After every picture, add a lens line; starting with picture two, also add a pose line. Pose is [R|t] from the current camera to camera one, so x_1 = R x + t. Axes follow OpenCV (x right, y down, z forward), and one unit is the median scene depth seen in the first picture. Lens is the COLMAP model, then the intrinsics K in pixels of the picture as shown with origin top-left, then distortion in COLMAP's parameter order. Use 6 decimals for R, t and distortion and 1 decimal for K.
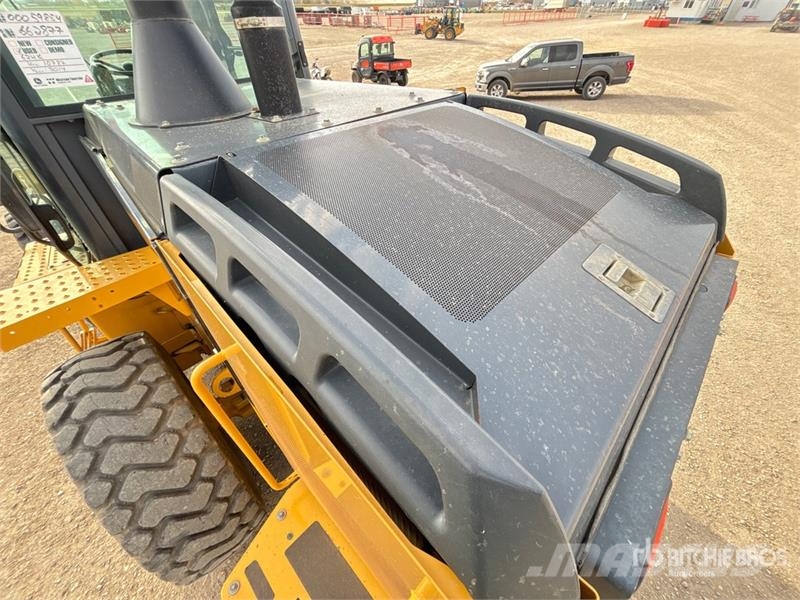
lens RADIAL K [[320.9, 0, 401.6], [0, 320.9, 302.1], [0, 0, 1]] dist [-0.002054, -0.000315]
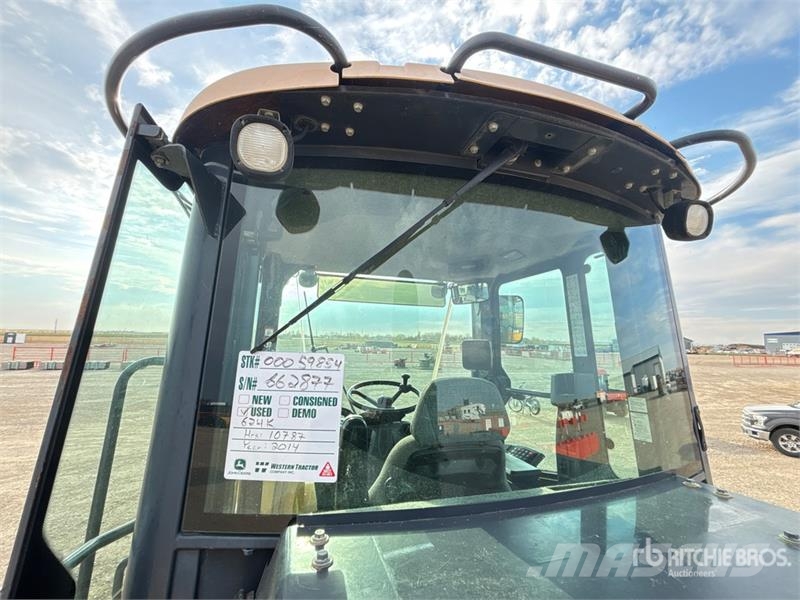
lens RADIAL K [[320.9, 0, 401.6], [0, 320.9, 302.1], [0, 0, 1]] dist [-0.002054, -0.000315]
pose [[0.877119, -0.031884, -0.479213, -0.104934], [-0.346294, 0.649382, -0.677040, -0.091700], [0.332779, 0.759794, 0.558544, 0.095583]]
